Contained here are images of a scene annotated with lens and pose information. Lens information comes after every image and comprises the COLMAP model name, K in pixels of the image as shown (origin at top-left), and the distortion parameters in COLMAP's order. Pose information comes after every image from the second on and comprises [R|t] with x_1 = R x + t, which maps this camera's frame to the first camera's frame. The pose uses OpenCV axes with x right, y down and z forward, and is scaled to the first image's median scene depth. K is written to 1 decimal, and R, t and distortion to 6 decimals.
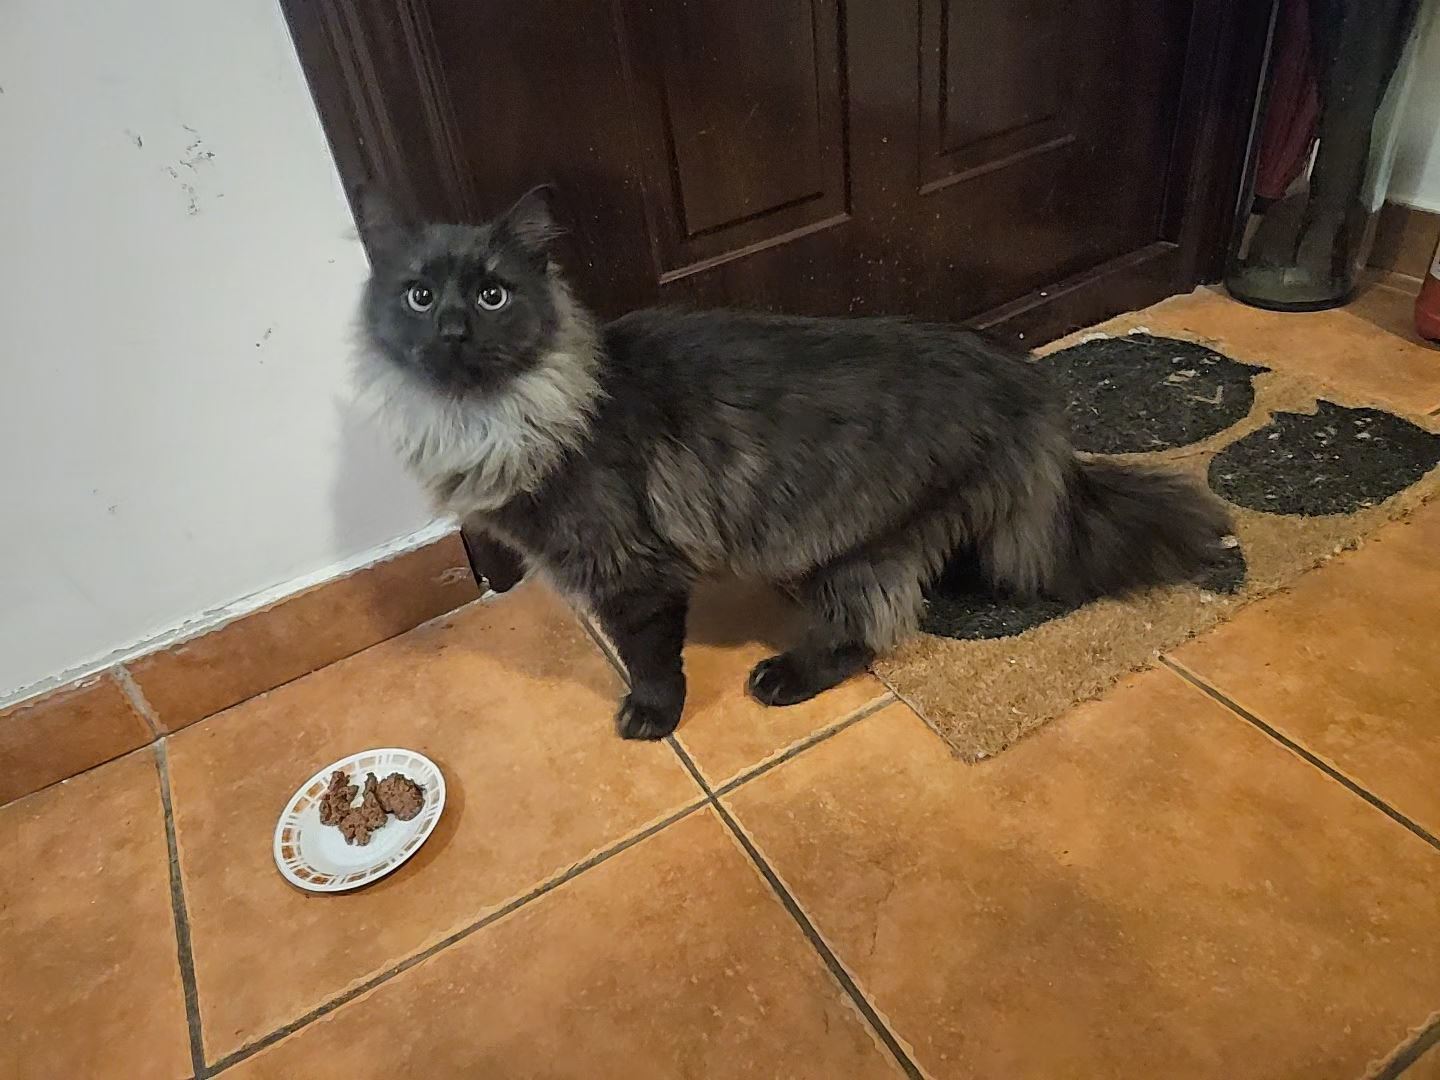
lens RADIAL K [[1001.4, 0, 720.0], [0, 1001.4, 540.0], [0, 0, 1]] dist [0.042055, 0.001437]
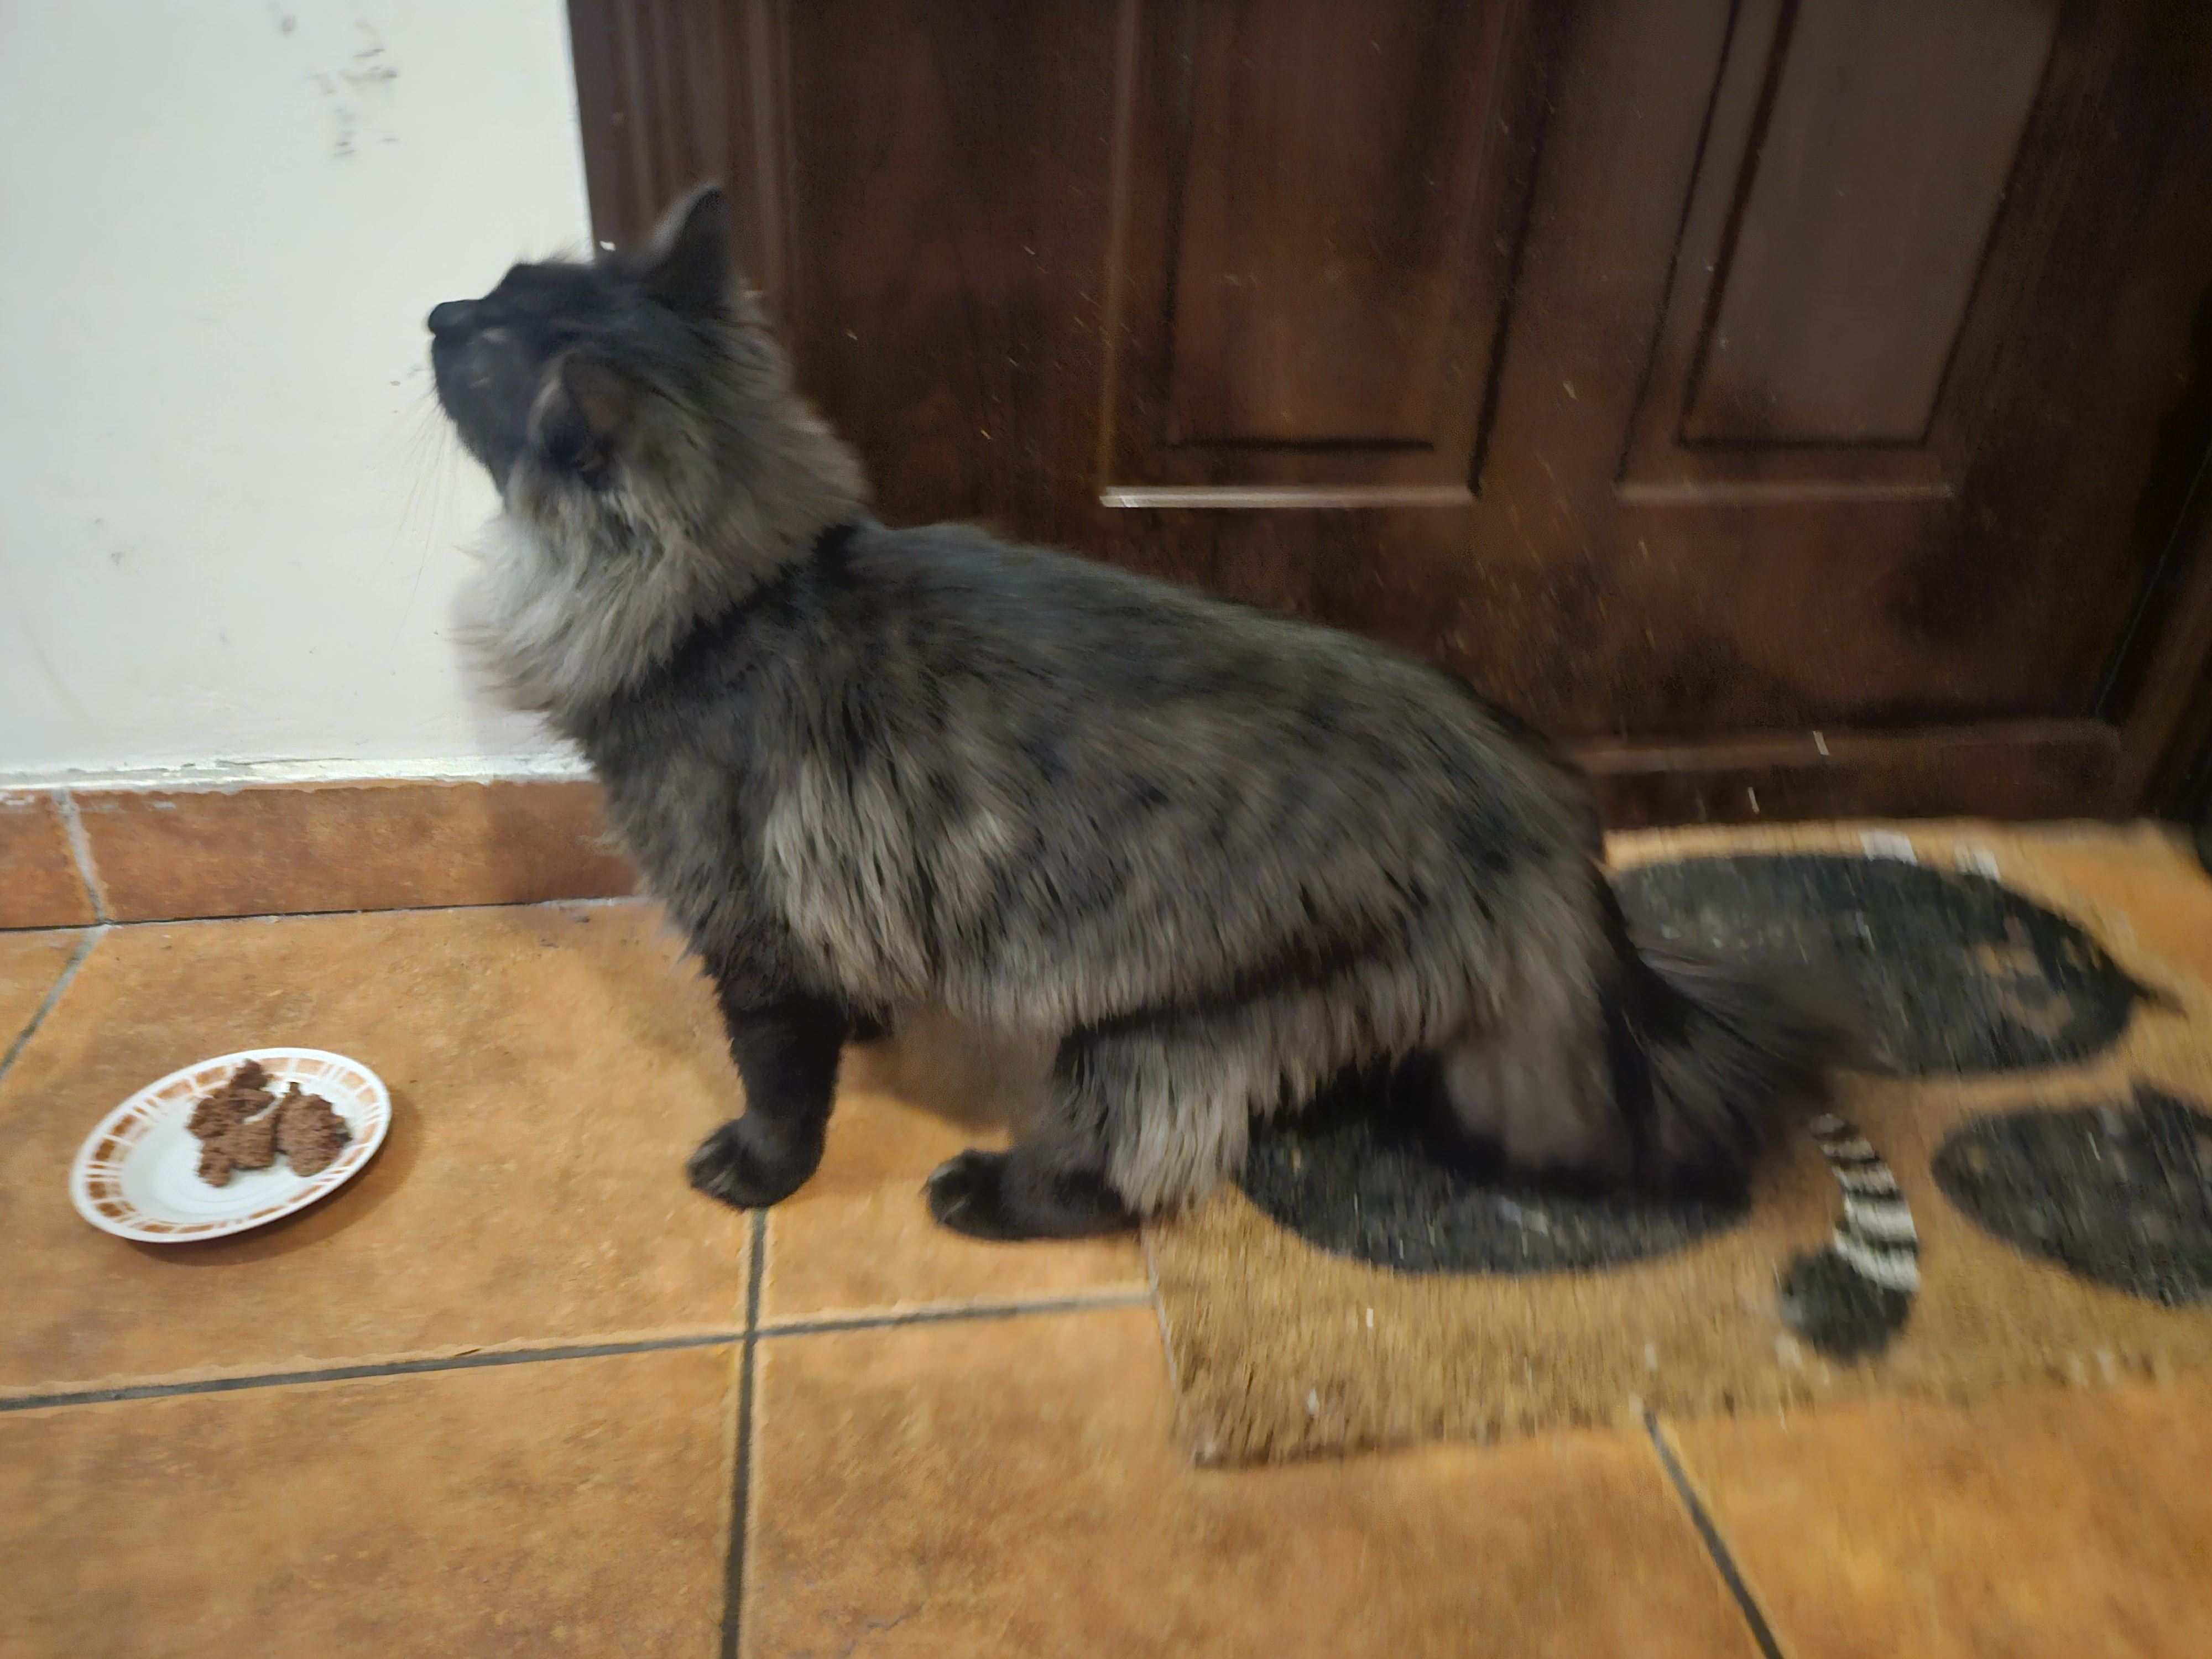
lens RADIAL K [[1621.2, 0, 1106.0], [0, 1621.2, 829.5], [0, 0, 1]] dist [0.034112, -0.005806]
pose [[0.923018, 0.329784, -0.198192, 0.247488], [-0.343522, 0.938357, -0.038461, -0.044031], [0.173291, 0.103583, 0.979408, 0.089823]]
